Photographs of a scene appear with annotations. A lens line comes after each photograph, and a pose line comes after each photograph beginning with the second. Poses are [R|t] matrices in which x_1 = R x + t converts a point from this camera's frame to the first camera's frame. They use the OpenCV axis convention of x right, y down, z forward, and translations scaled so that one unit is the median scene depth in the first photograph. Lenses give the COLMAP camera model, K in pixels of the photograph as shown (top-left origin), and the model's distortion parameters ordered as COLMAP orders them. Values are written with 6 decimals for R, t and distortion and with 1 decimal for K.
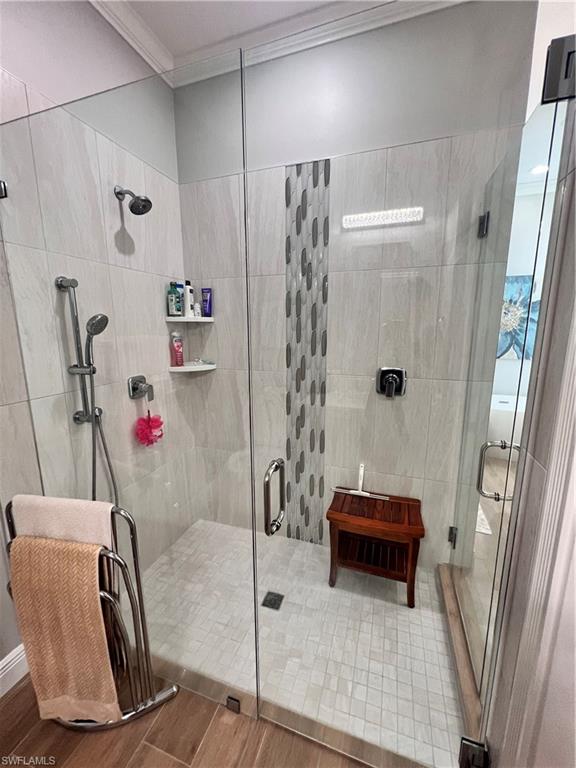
lens RADIAL K [[308.5, 0, 287.9], [0, 308.5, 384.1], [0, 0, 1]] dist [0.000150, 0.000009]
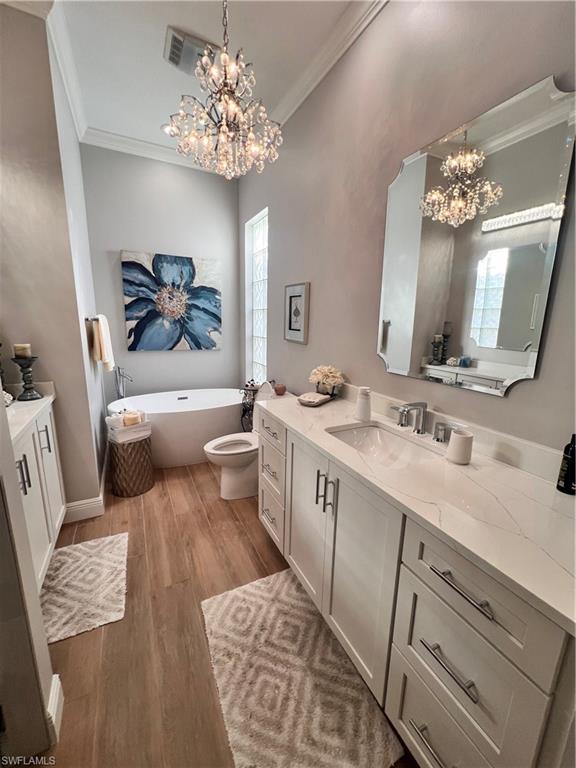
lens RADIAL K [[310.8, 0, 288.2], [0, 310.8, 383.5], [0, 0, 1]] dist [0.000304, 0.000006]
pose [[0.698664, -0.128587, 0.703799, 0.288197], [0.103172, 0.991542, 0.078740, -0.023741], [-0.707972, 0.017599, 0.706021, 0.142472]]
